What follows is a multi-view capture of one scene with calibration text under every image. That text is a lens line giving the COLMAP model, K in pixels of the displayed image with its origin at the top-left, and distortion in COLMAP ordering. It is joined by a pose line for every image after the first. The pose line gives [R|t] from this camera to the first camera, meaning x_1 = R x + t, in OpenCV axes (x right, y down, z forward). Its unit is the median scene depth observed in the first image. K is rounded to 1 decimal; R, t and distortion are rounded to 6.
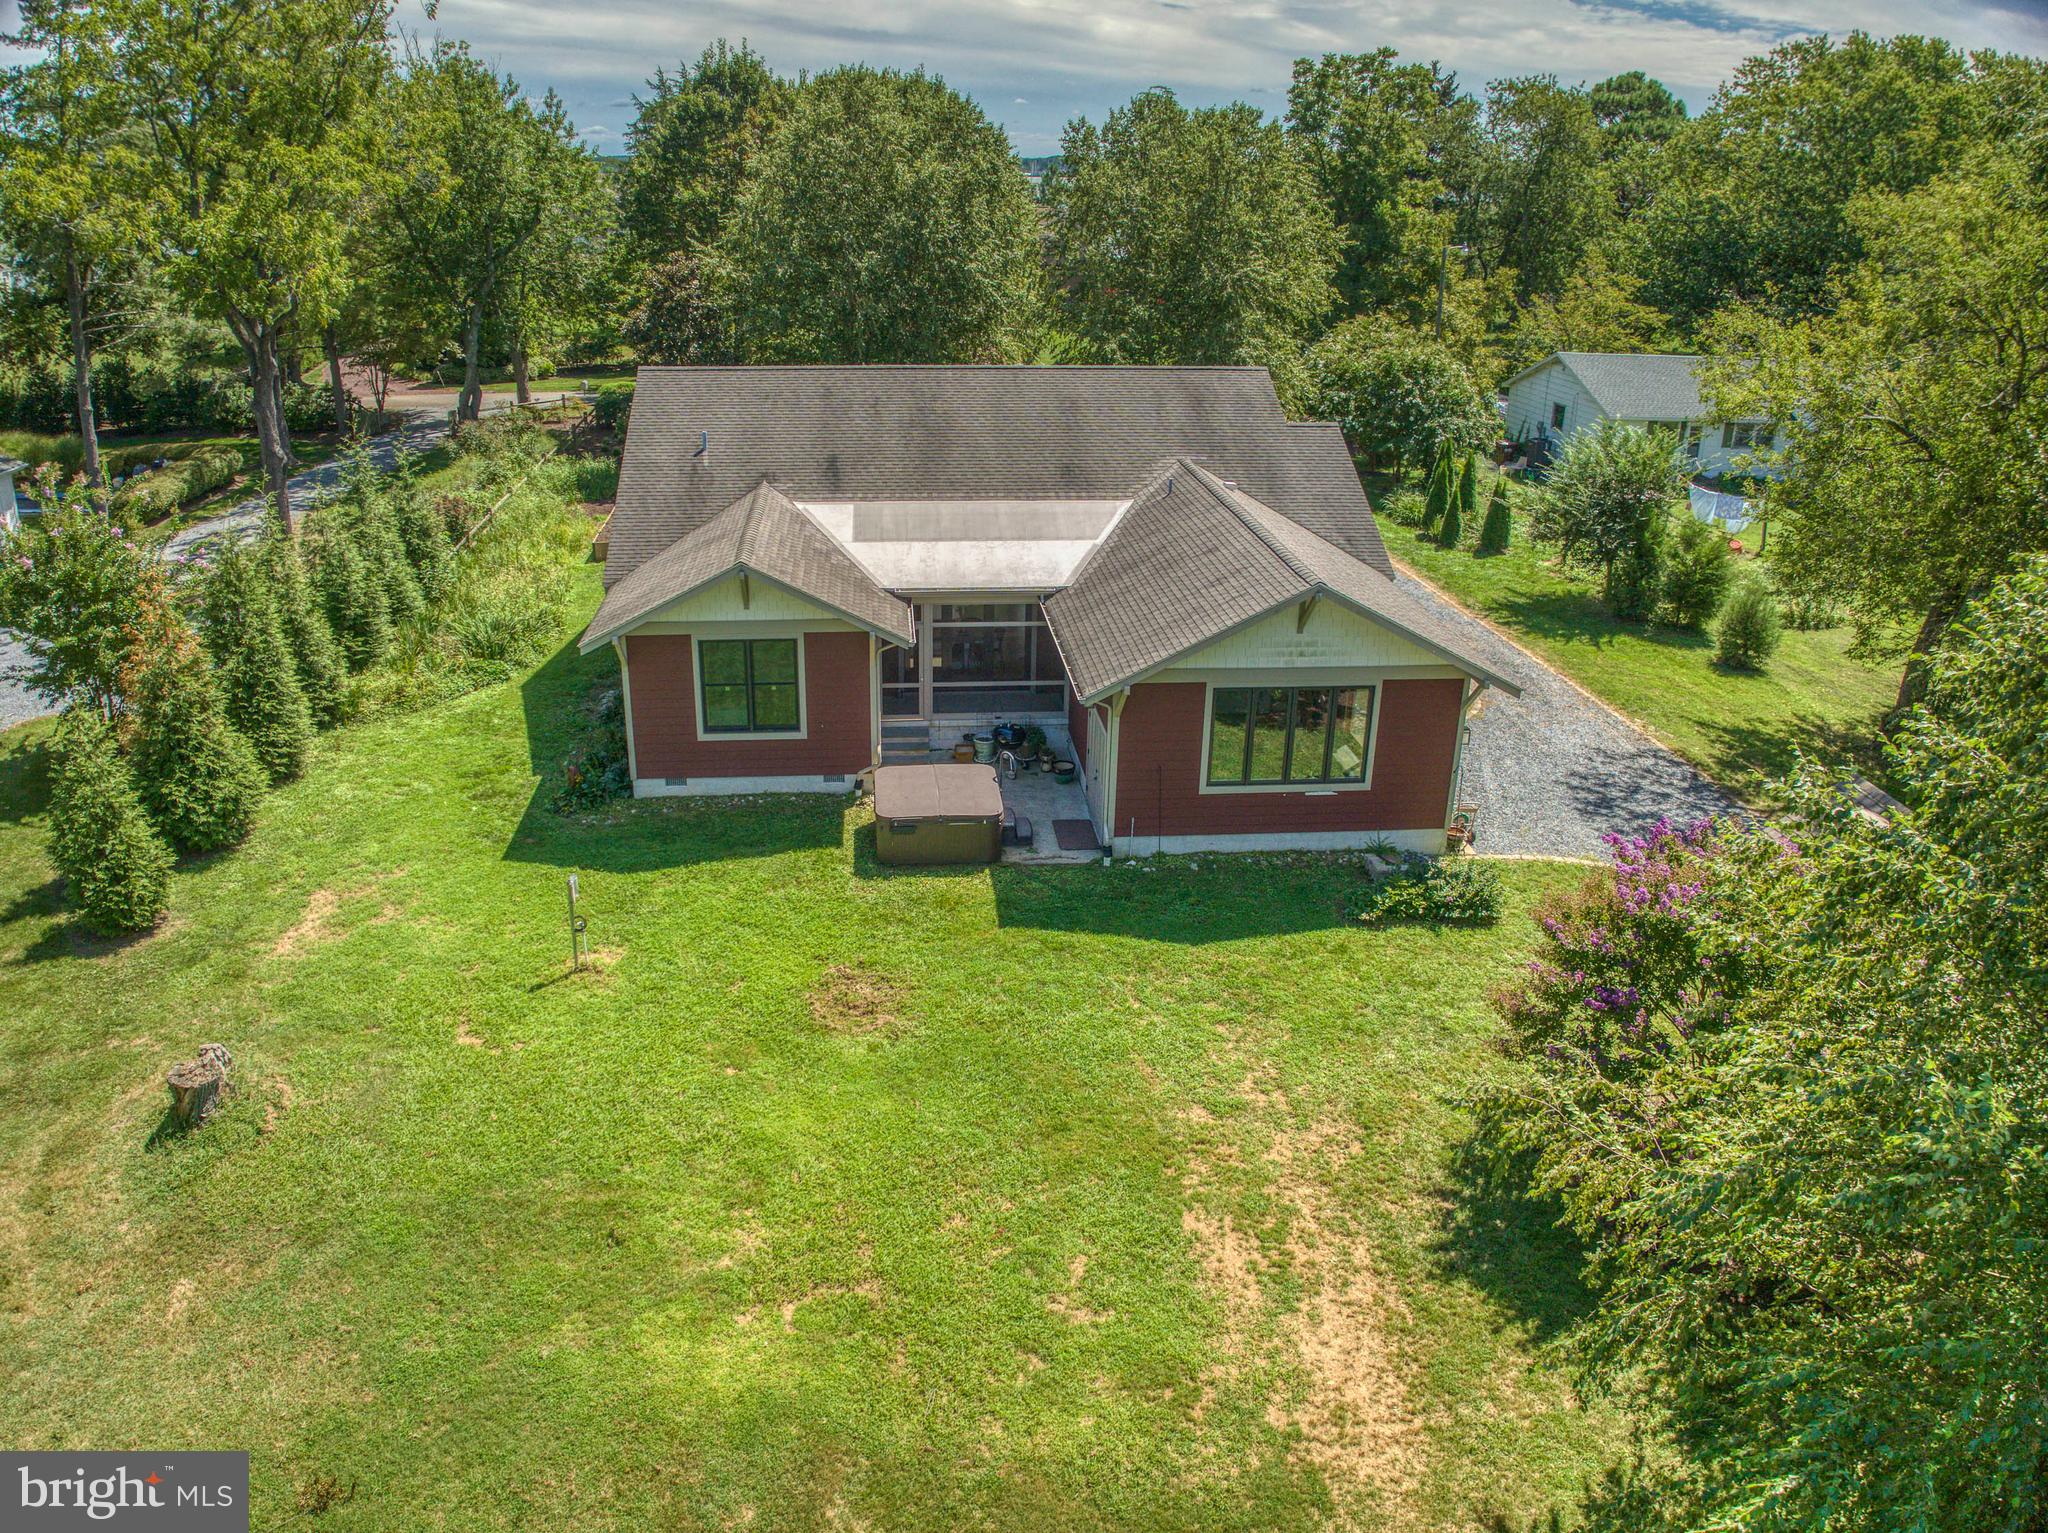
lens RADIAL K [[1509.7, 0, 991.8], [0, 1509.7, 734.4], [0, 0, 1]] dist [-0.101026, -0.019469]
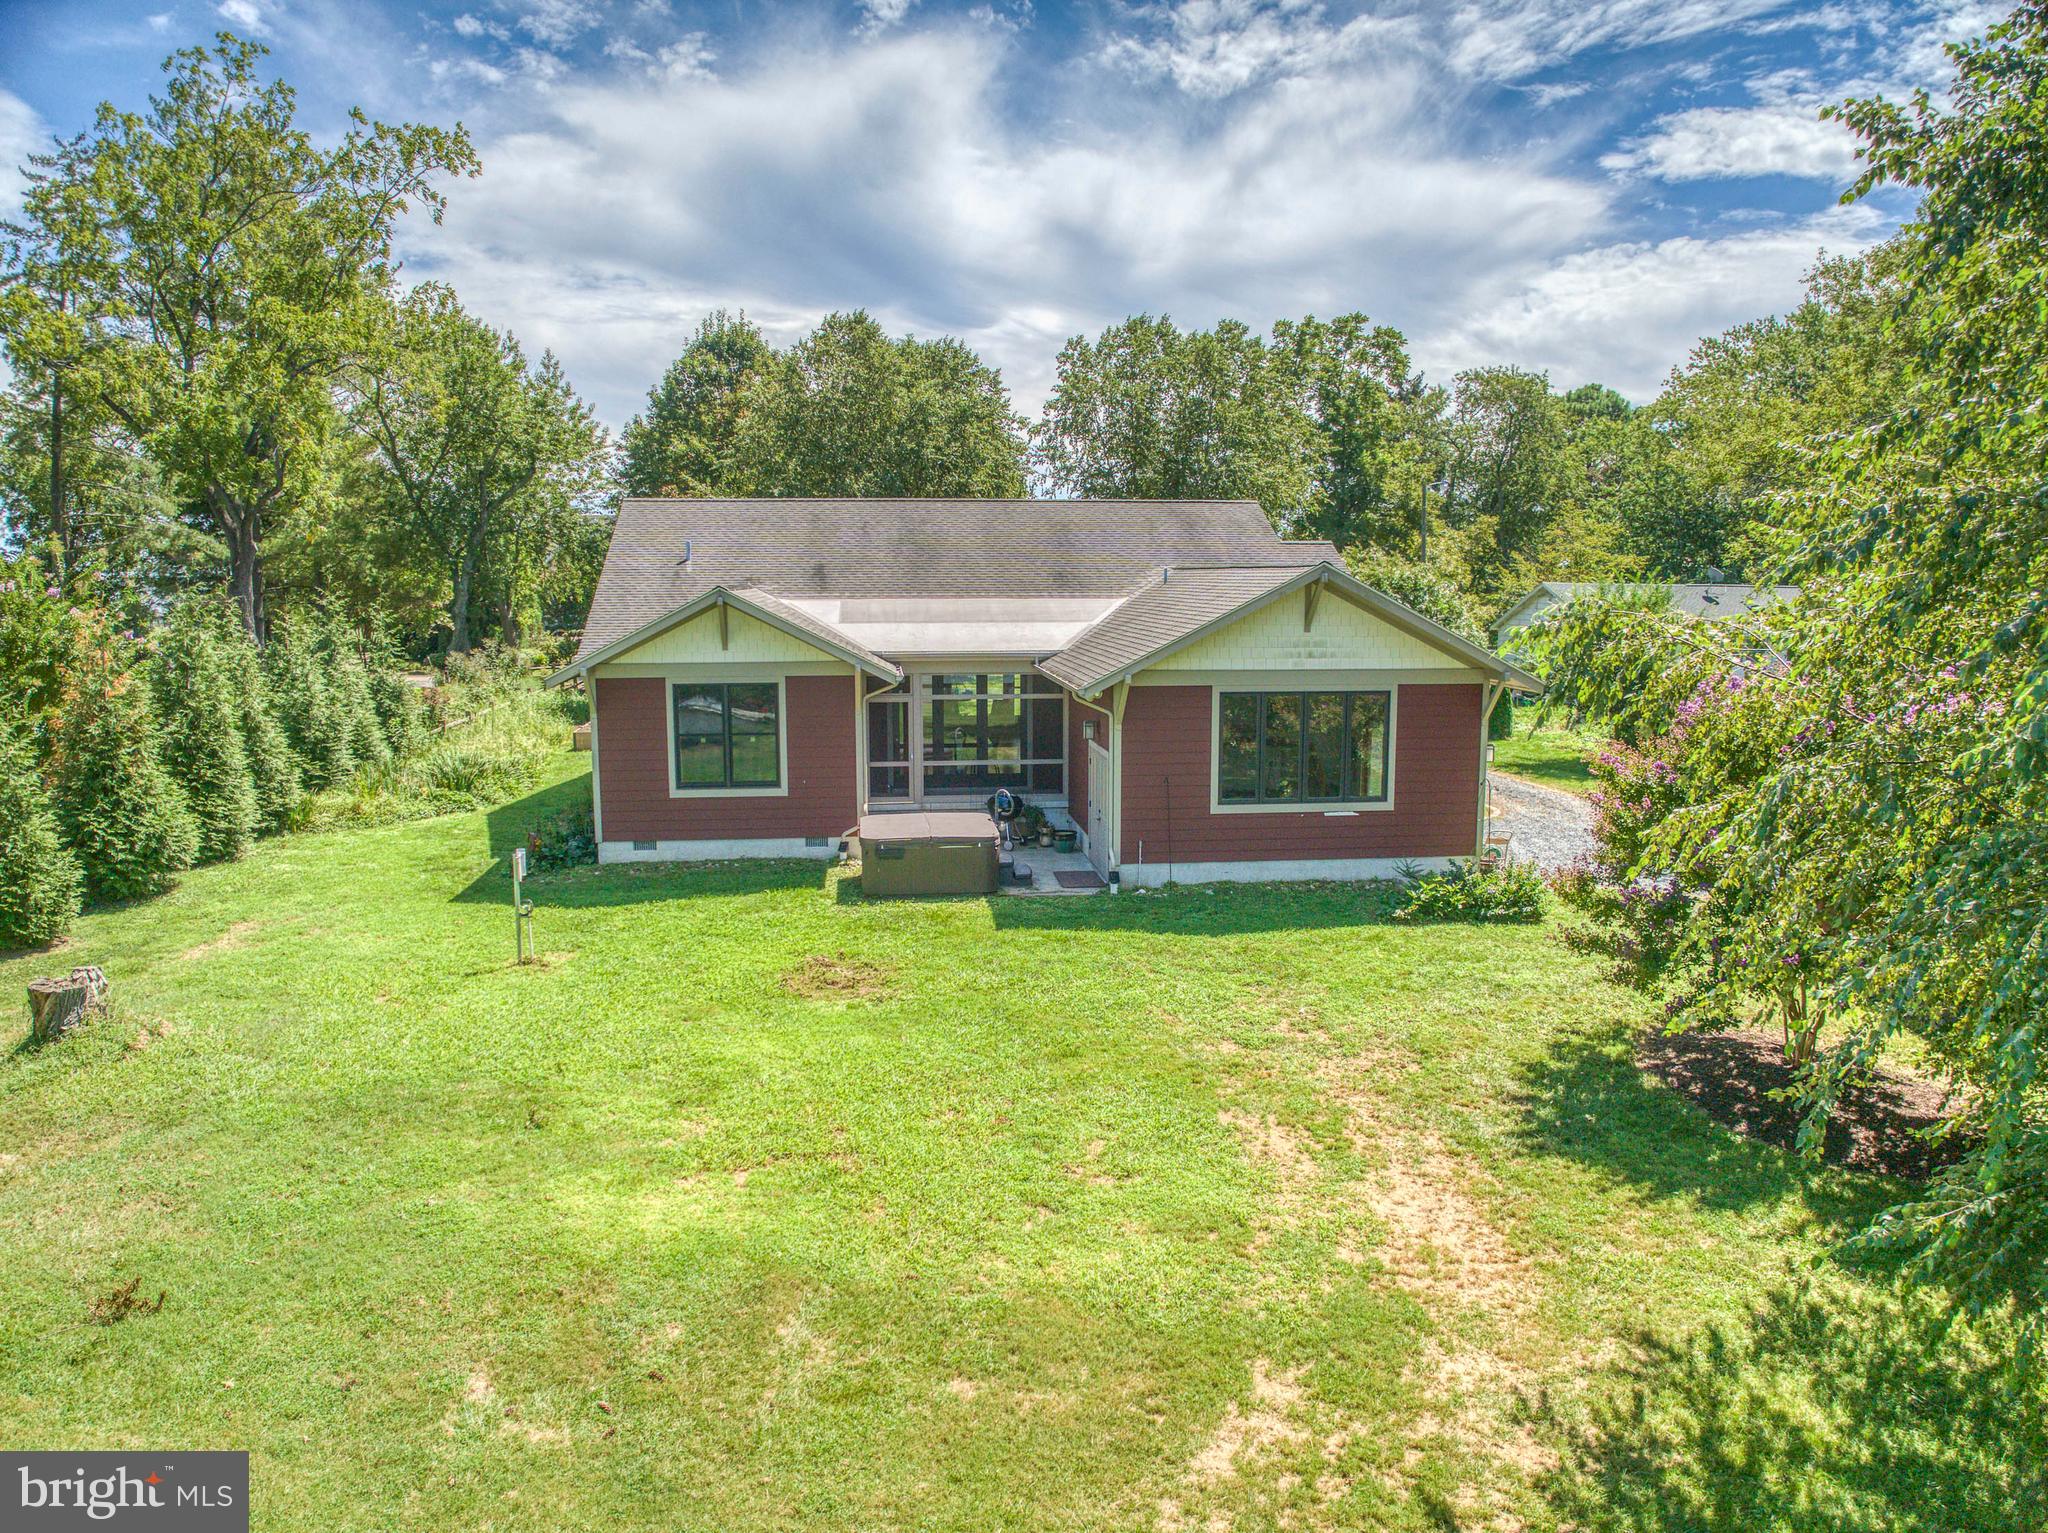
lens RADIAL K [[1509.7, 0, 1045.7], [0, 1509.7, 833.2], [0, 0, 1]] dist [-0.101026, -0.019469]
pose [[0.999143, -0.016519, 0.037957, 0.000924], [0.023753, 0.979740, -0.198861, 0.226566], [-0.033903, 0.199593, 0.979292, 0.094887]]
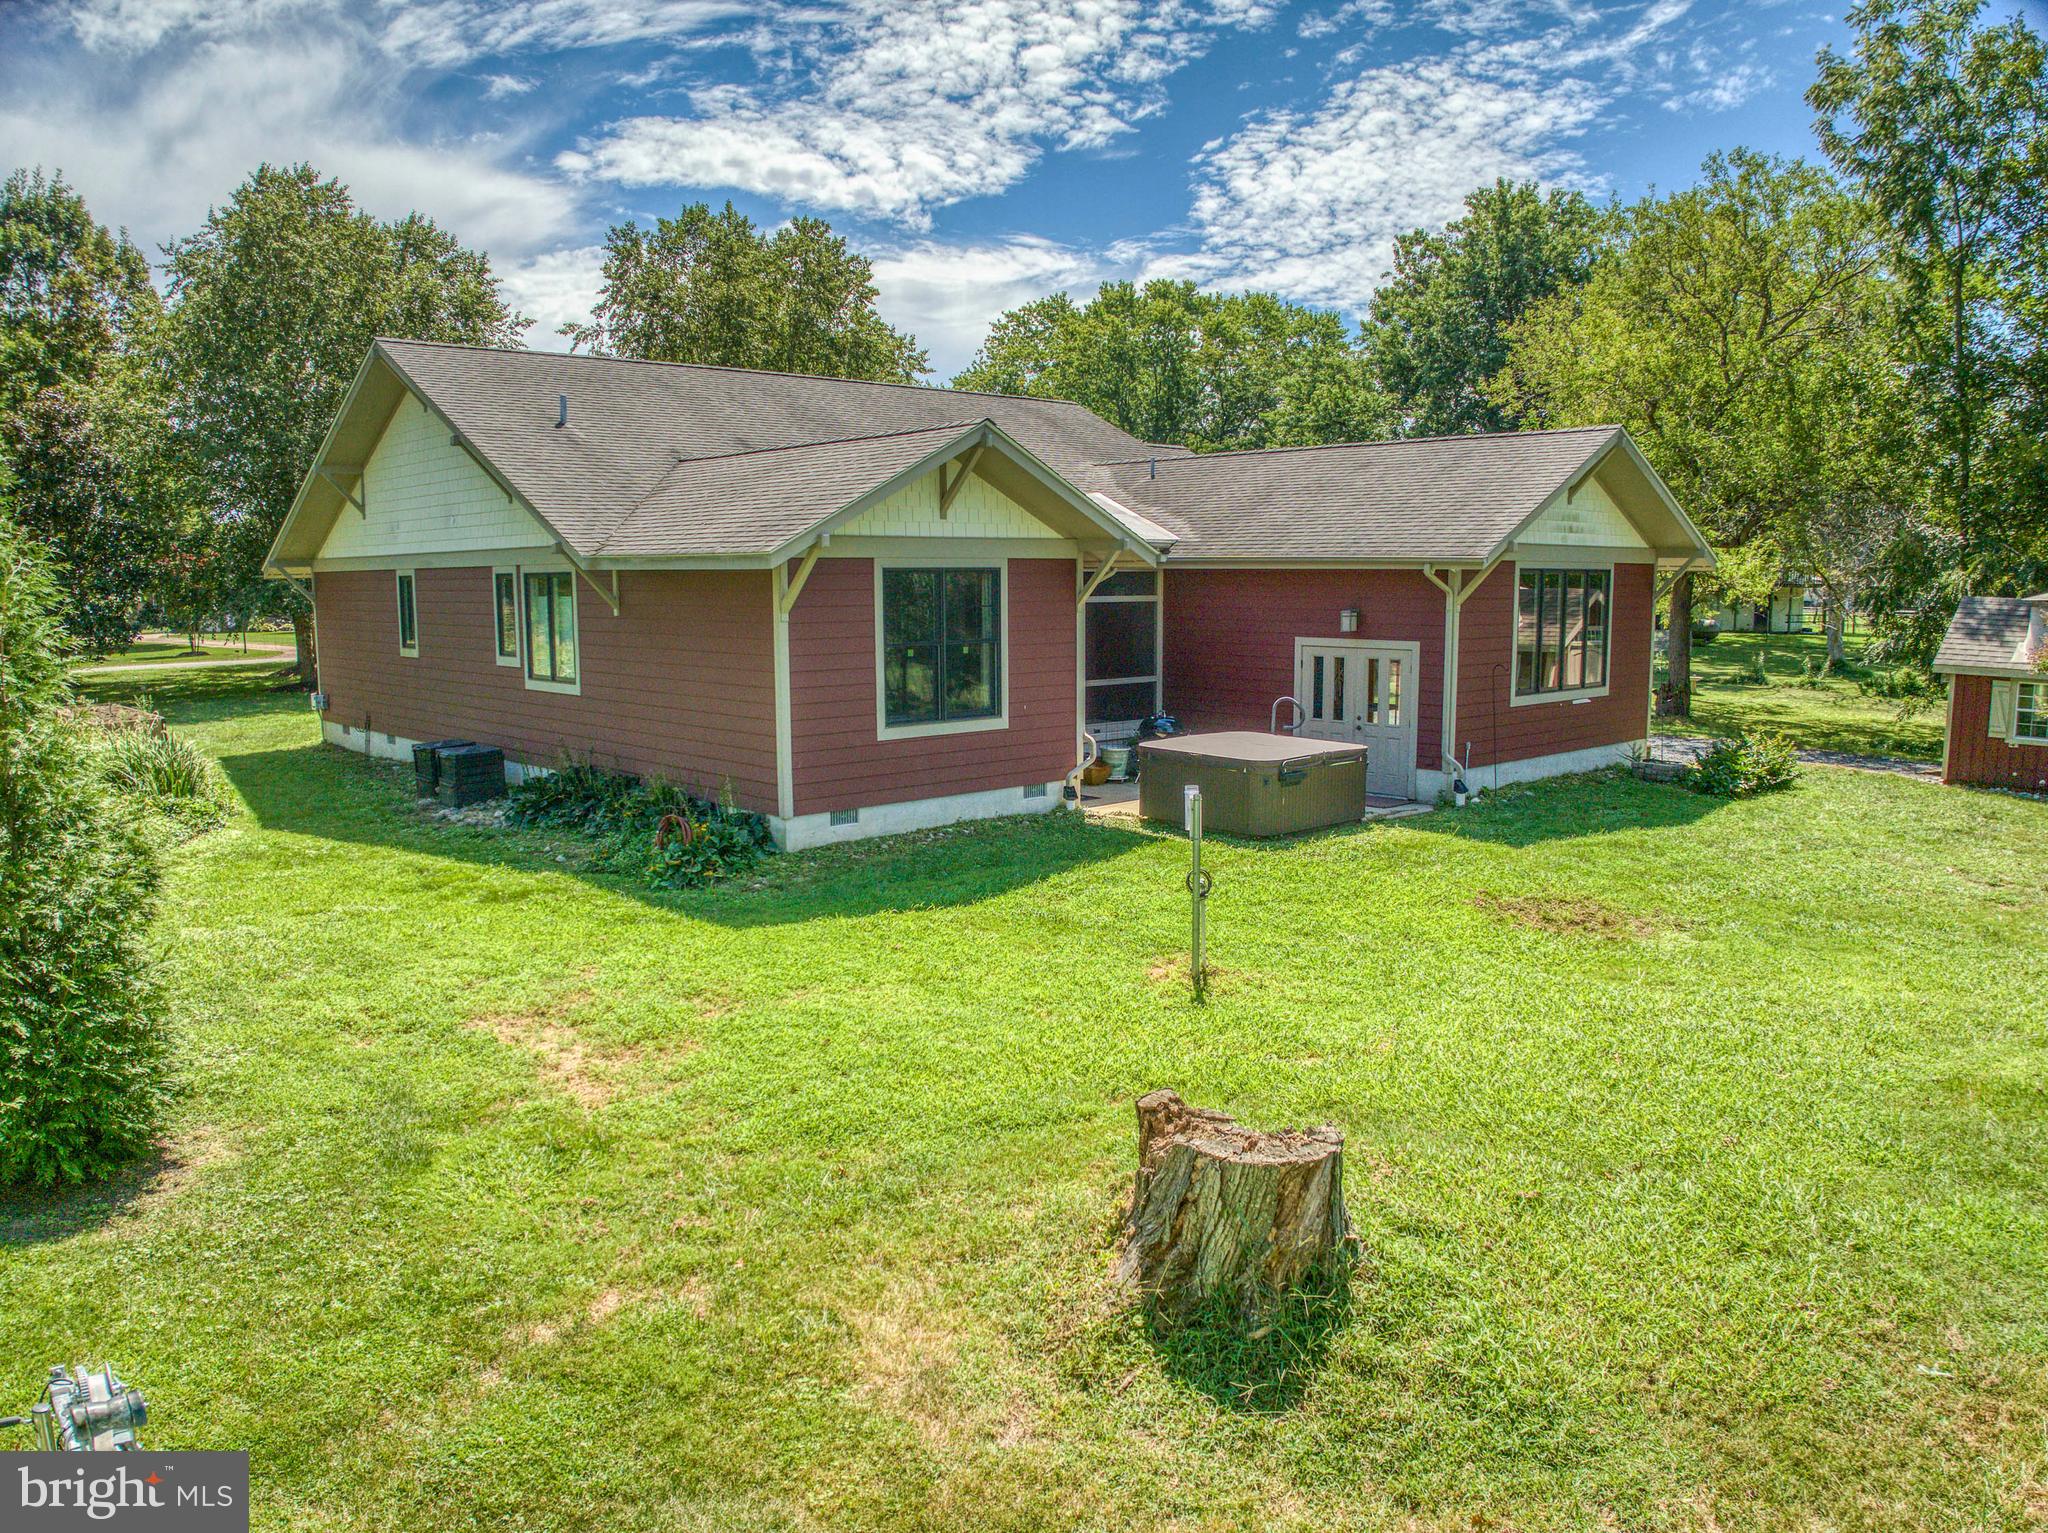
lens RADIAL K [[1509.7, 0, 1024.9], [0, 1509.7, 796.5], [0, 0, 1]] dist [-0.101026, -0.019469]
pose [[0.786175, -0.102437, 0.609456, -0.556359], [0.233968, 0.962097, -0.140101, 0.134358], [-0.572004, 0.252737, 0.780343, 0.511771]]
